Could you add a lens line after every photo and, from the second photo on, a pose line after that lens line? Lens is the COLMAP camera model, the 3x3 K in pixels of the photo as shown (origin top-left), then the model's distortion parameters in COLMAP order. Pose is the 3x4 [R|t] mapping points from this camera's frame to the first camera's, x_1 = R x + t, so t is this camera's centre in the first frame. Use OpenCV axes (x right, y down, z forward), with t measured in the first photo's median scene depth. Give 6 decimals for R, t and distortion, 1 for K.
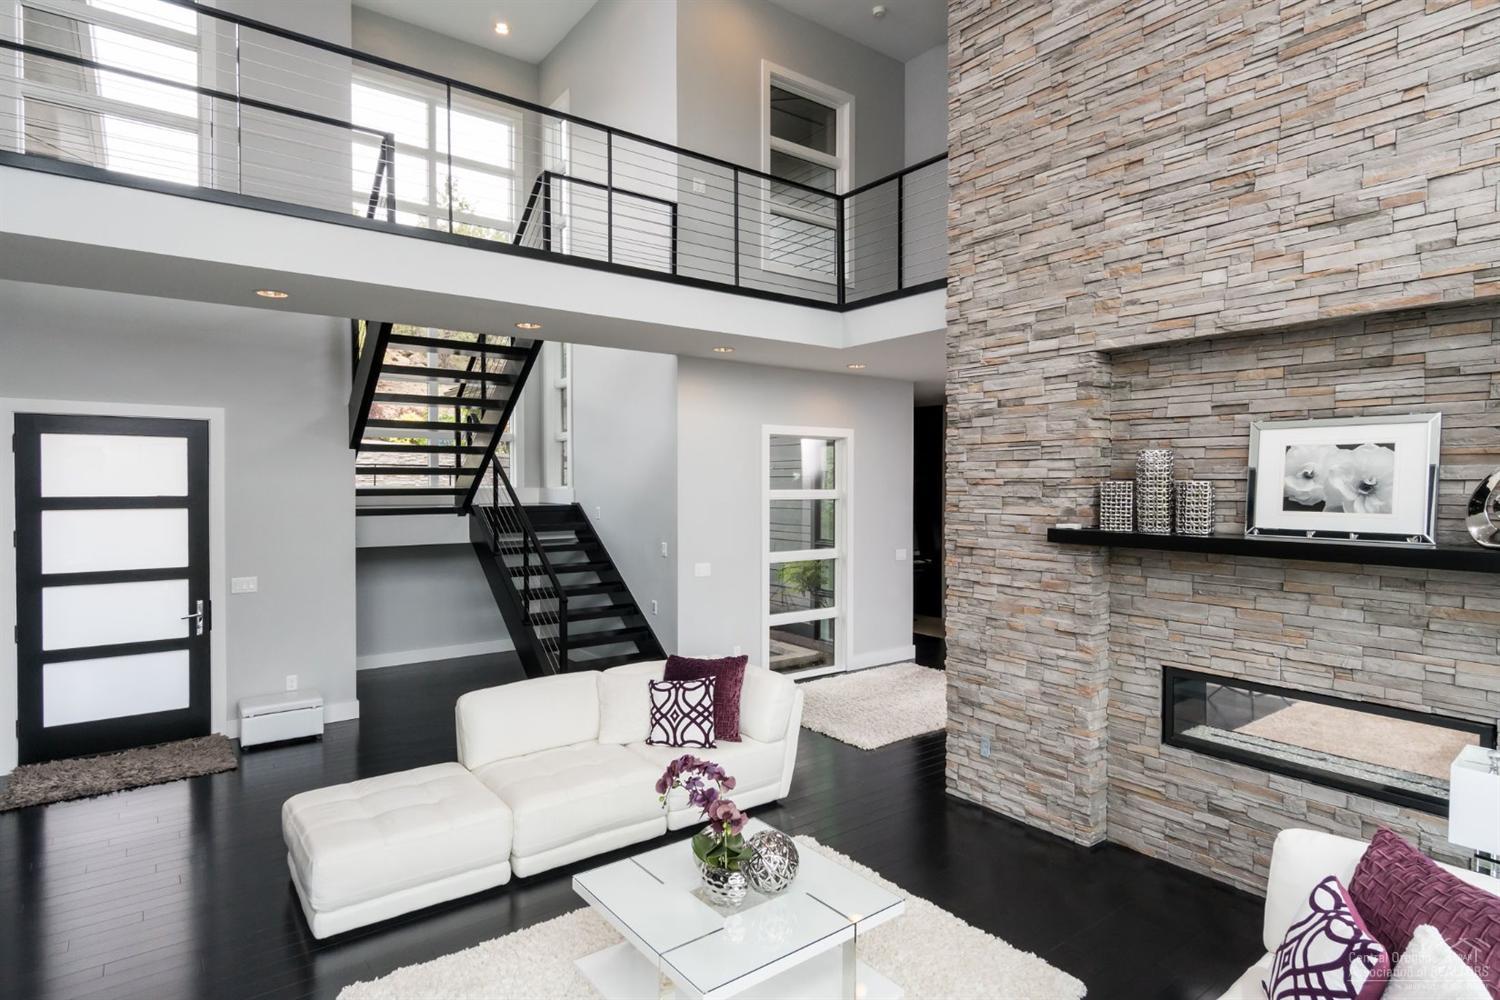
lens RADIAL K [[799.6, 0, 754.1], [0, 799.6, 494.5], [0, 0, 1]] dist [0.007534, -0.000319]
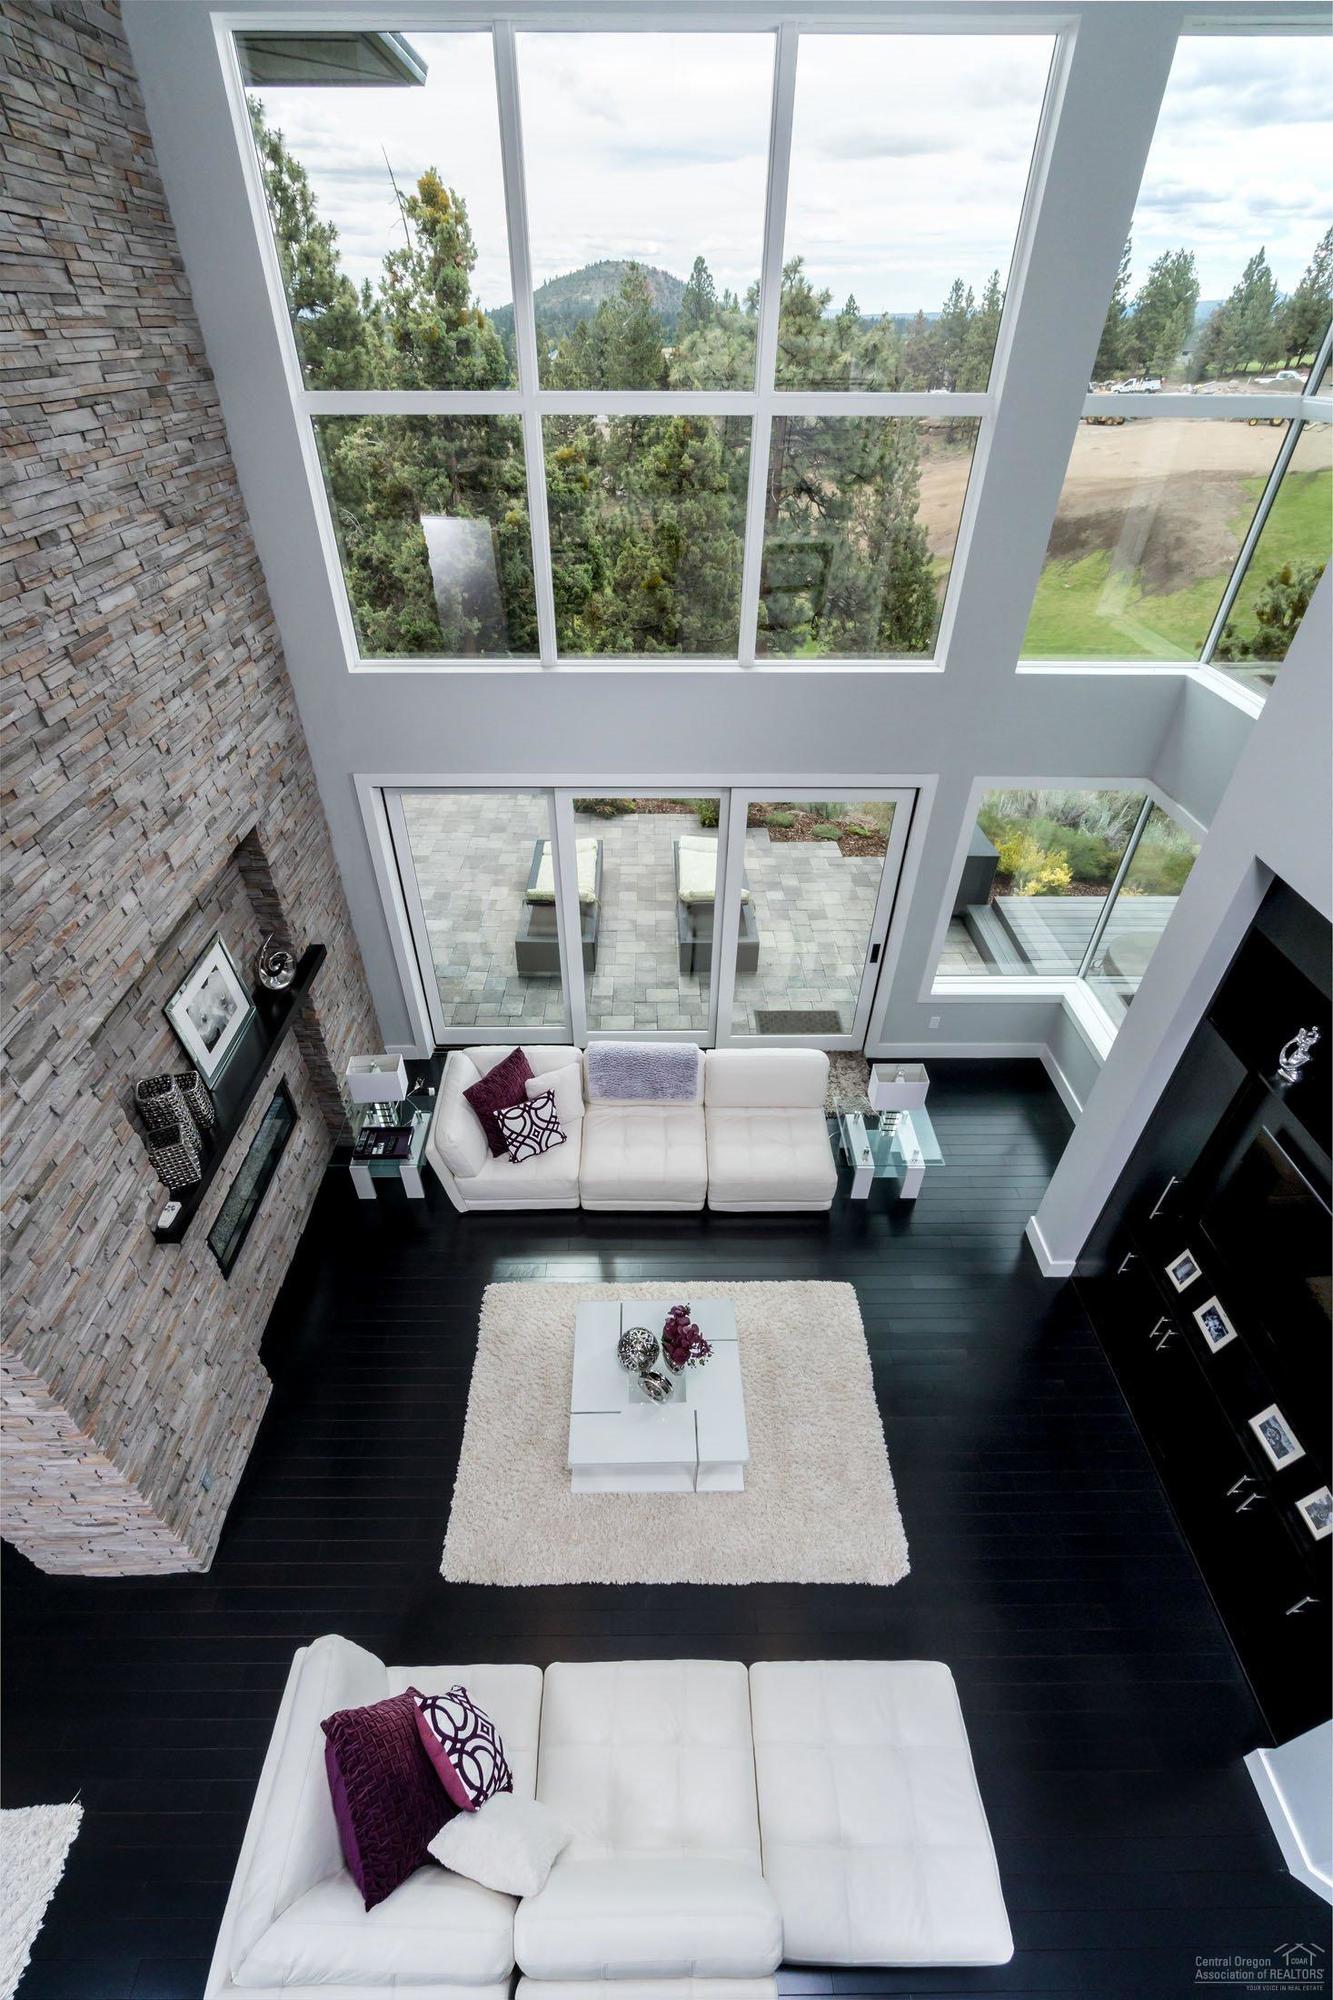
lens RADIAL K [[867.8, 0, 670.2], [0, 867.8, 1003.1], [0, 0, 1]] dist [0.000308, 0.000880]
pose [[-0.805636, -0.376211, 0.457619, -0.374666], [-0.002393, 0.774530, 0.632532, -0.742566], [-0.592405, 0.508496, -0.624890, 1.213357]]
